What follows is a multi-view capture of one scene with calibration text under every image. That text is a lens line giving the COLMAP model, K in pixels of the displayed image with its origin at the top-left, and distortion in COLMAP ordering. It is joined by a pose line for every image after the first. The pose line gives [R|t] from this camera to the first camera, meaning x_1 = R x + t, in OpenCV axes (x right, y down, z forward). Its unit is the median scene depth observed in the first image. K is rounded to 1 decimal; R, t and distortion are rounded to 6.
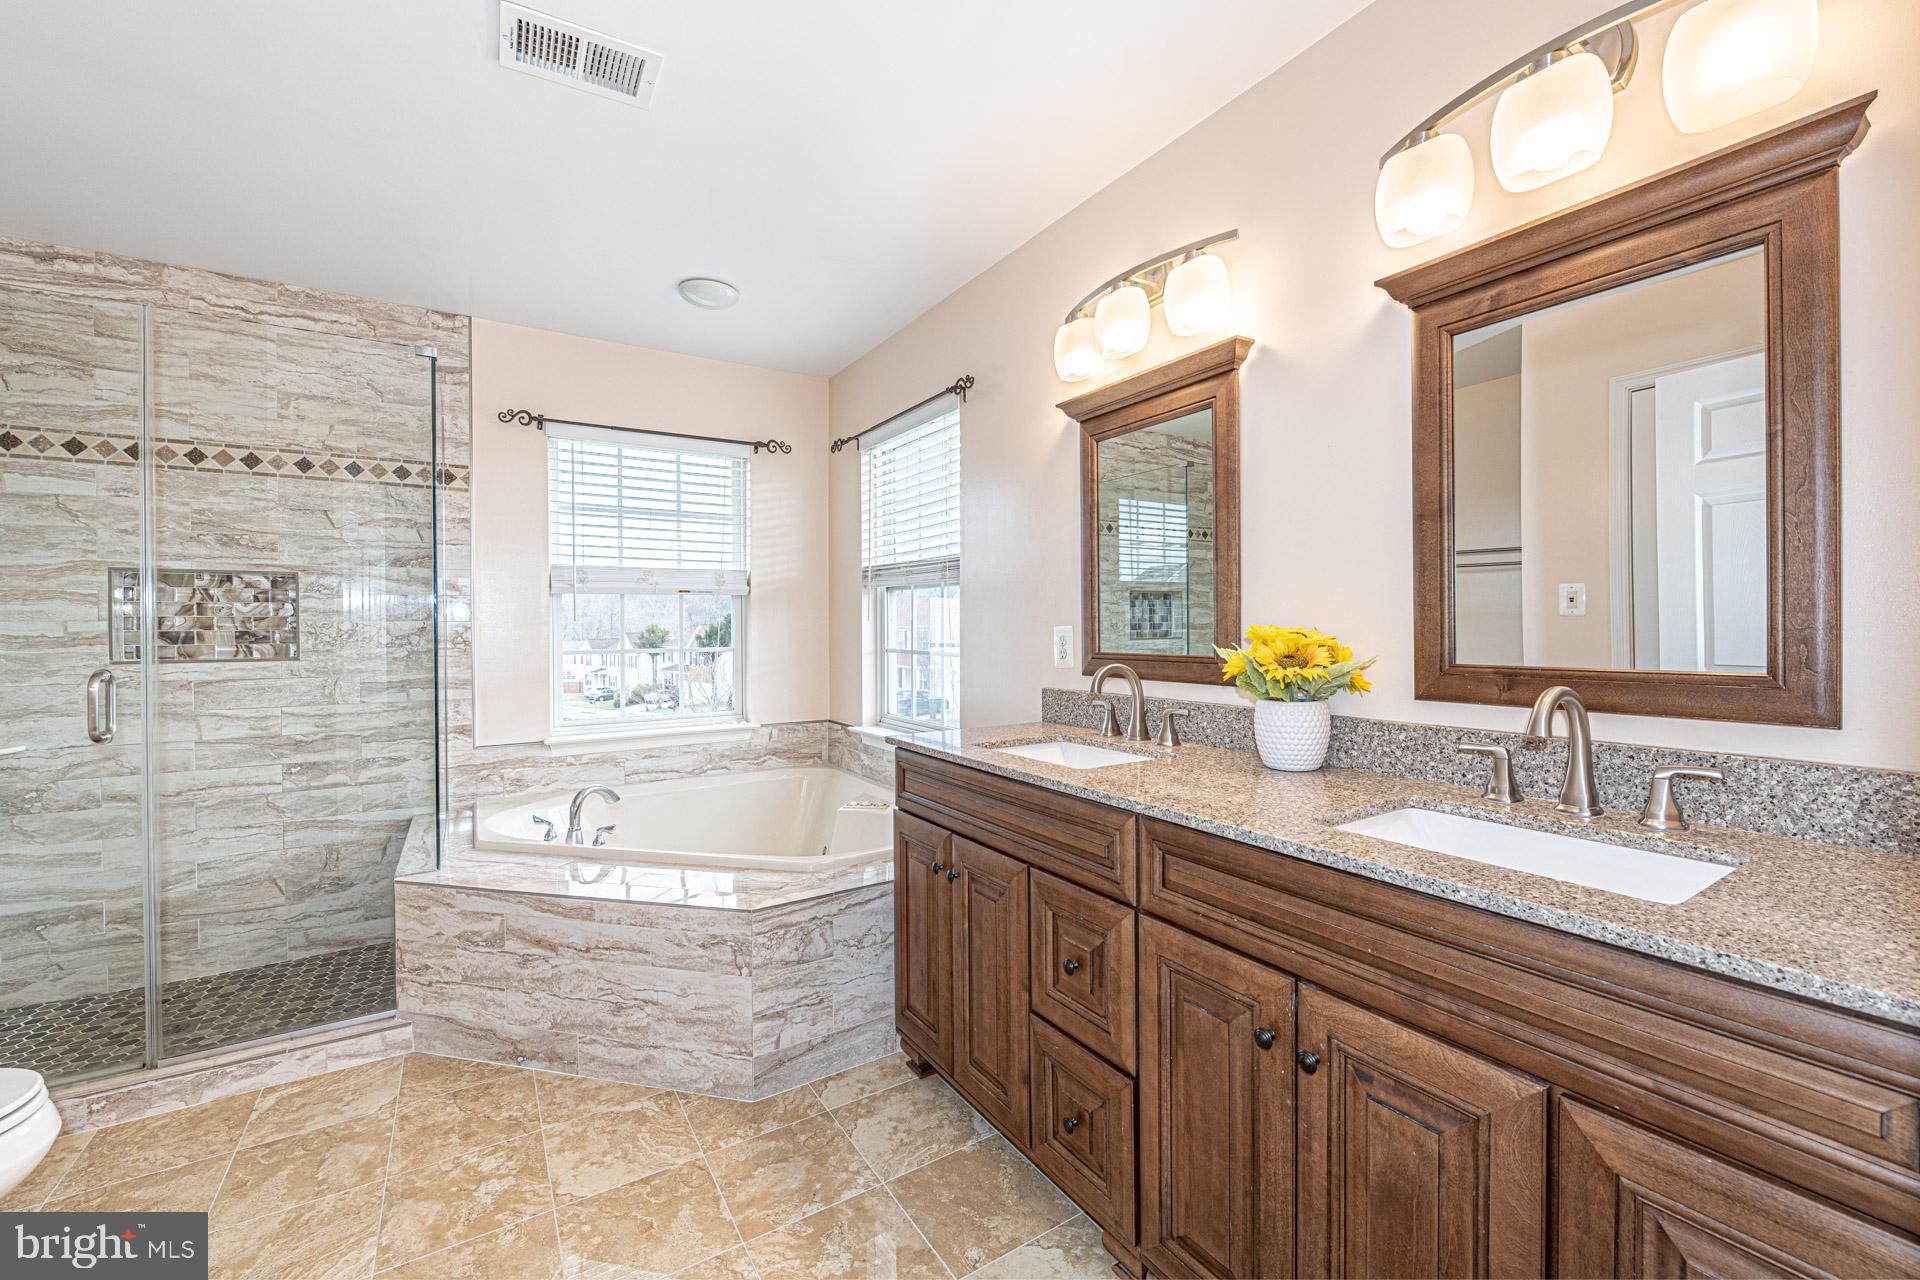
lens RADIAL K [[752.9, 0, 961.0], [0, 752.9, 632.5], [0, 0, 1]] dist [-0.001900, -0.000330]
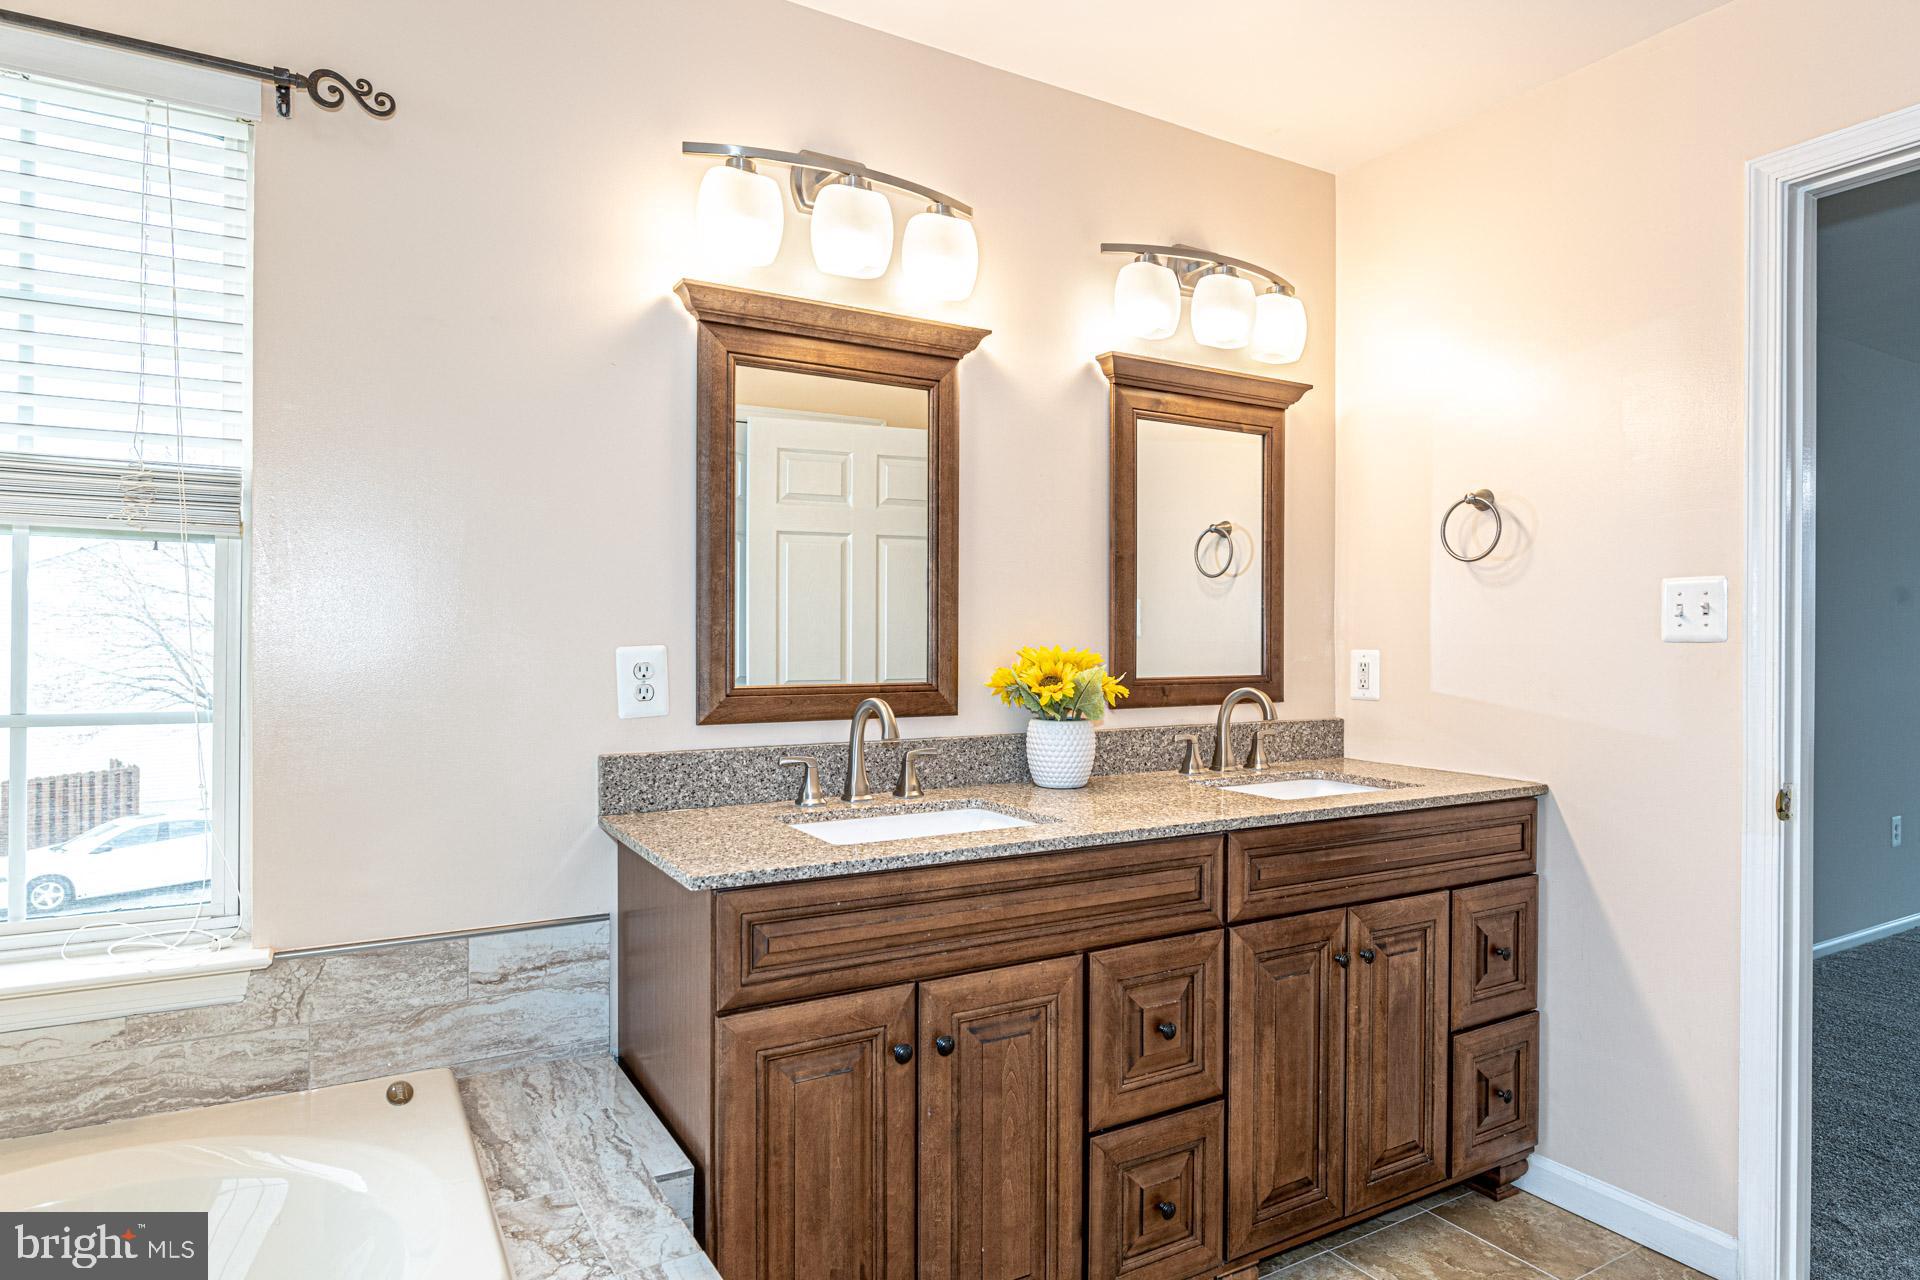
lens RADIAL K [[1074.8, 0, 961.6], [0, 1074.8, 632.0], [0, 0, 1]] dist [-0.002771, -0.000080]
pose [[0.055862, 0.013258, 0.998350, -1.029912], [0.004532, 0.999898, -0.013532, -0.010833], [-0.998428, 0.005280, 0.055797, 1.053211]]
